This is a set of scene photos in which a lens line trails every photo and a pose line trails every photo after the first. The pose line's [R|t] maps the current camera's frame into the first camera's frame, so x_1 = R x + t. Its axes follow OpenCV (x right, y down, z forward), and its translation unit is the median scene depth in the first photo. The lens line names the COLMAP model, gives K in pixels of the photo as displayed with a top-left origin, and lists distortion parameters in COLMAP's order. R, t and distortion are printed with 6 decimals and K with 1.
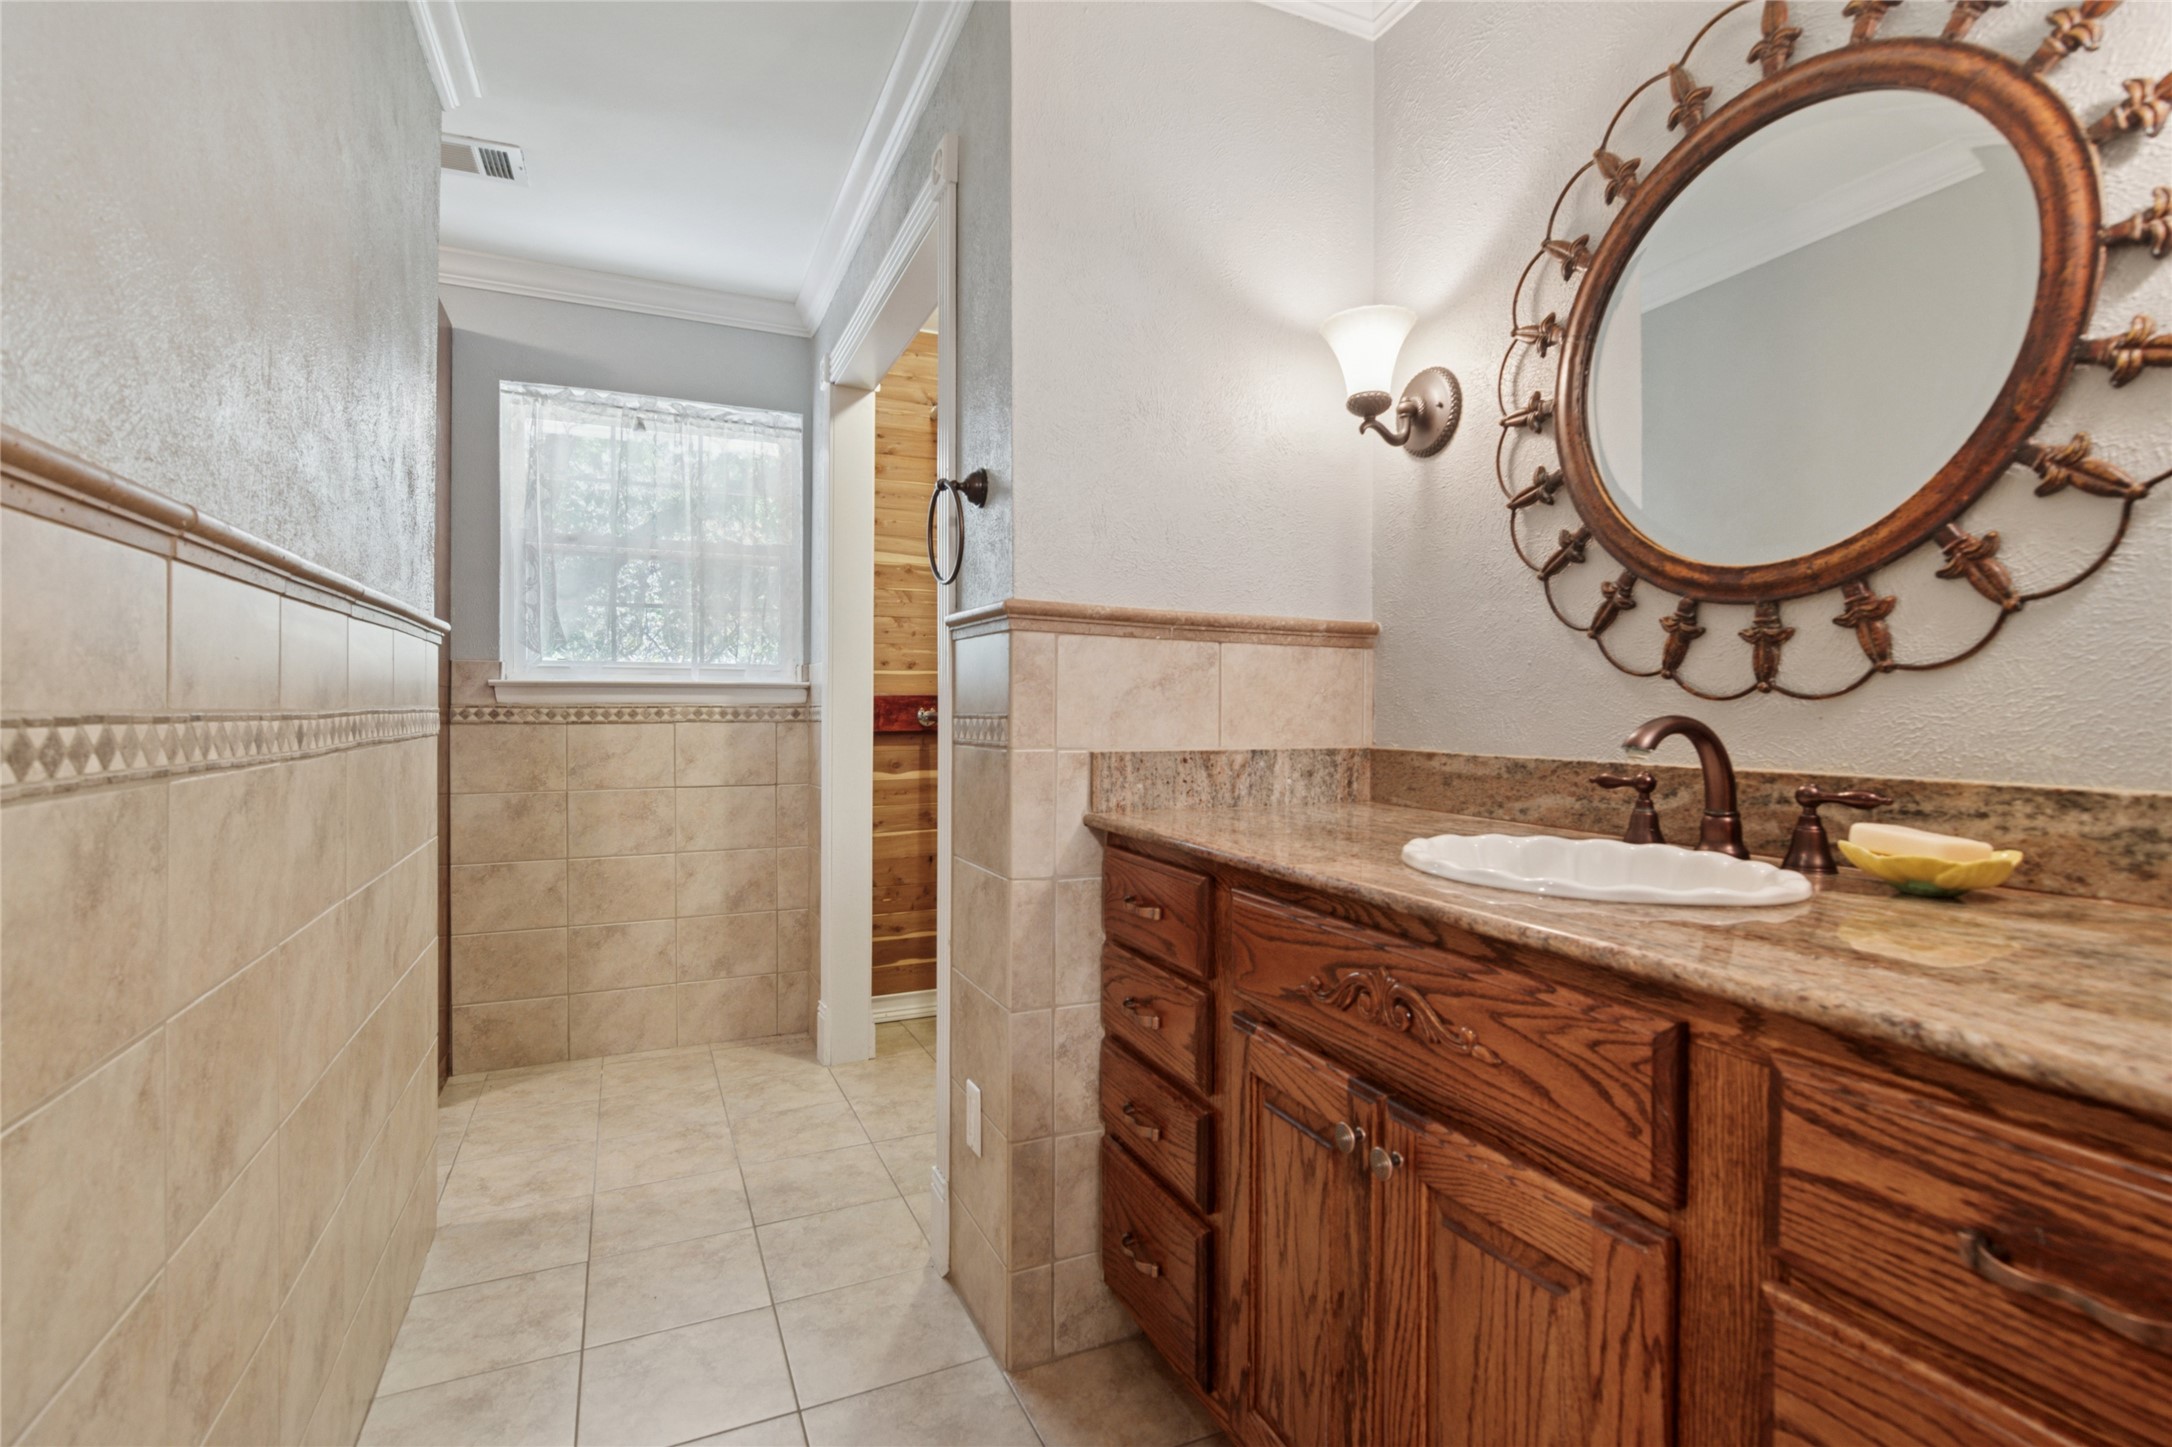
lens RADIAL K [[1041.8, 0, 1082.9], [0, 1041.8, 720.0], [0, 0, 1]] dist [-0.003317, 0.000885]
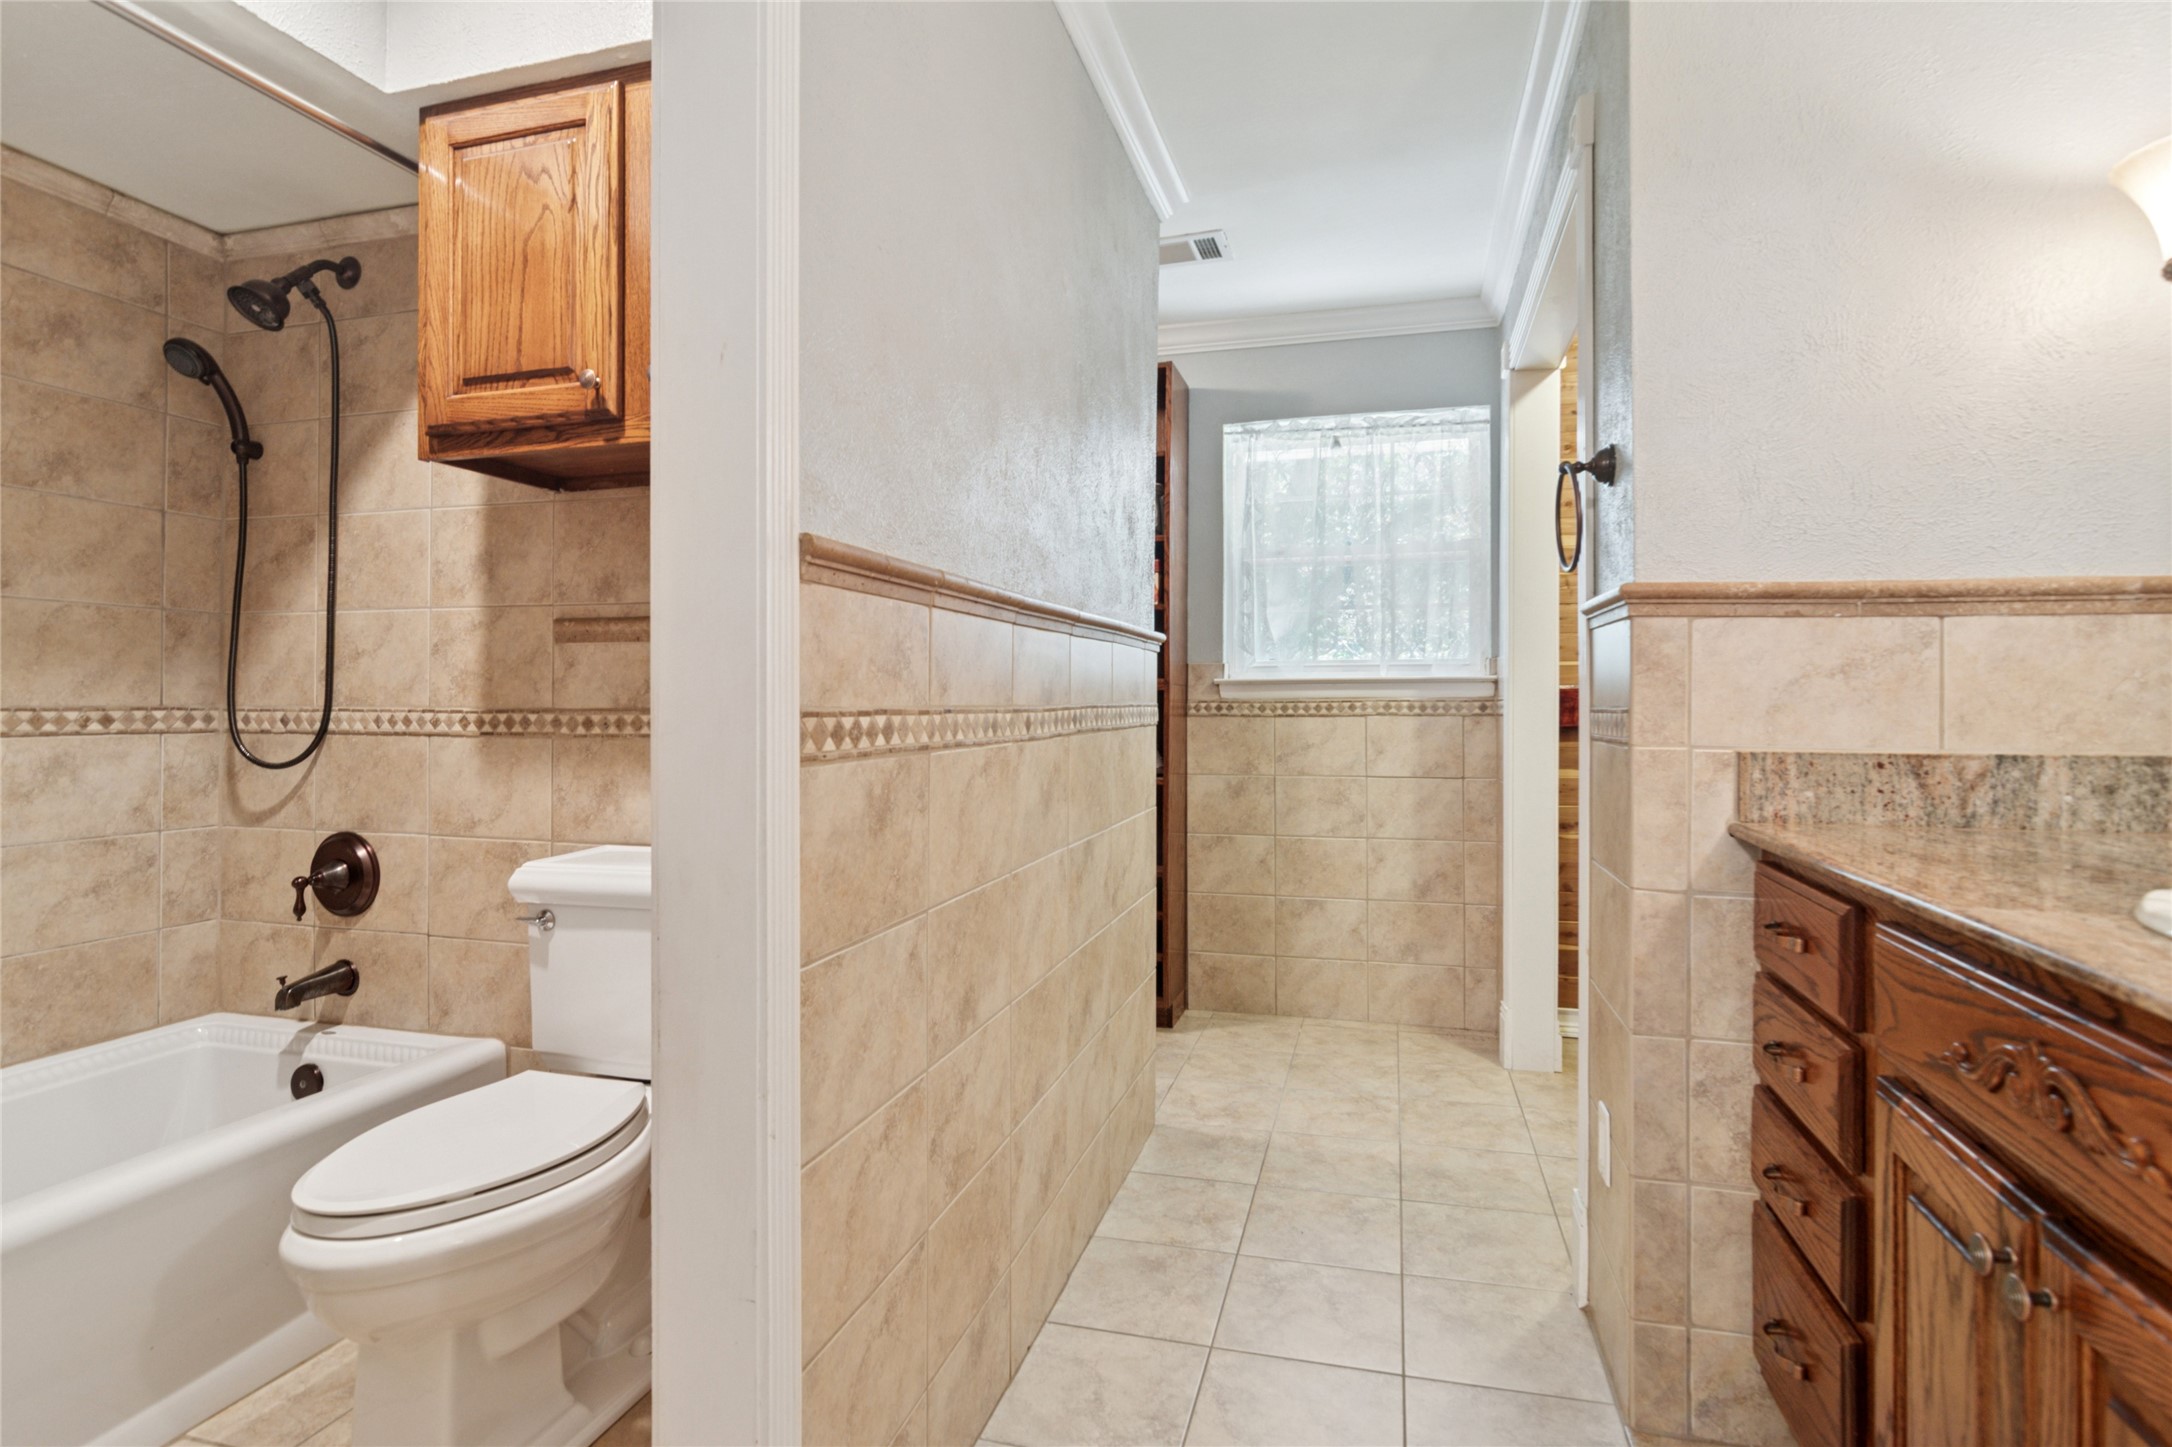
lens RADIAL K [[1049.5, 0, 1087.0], [0, 1049.5, 700.0], [0, 0, 1]] dist [-0.001546, 0.000416]
pose [[0.769728, -0.005327, -0.638350, 0.145260], [-0.002892, 0.999926, -0.011832, -0.000388], [0.638366, 0.010954, 0.769655, -0.018900]]
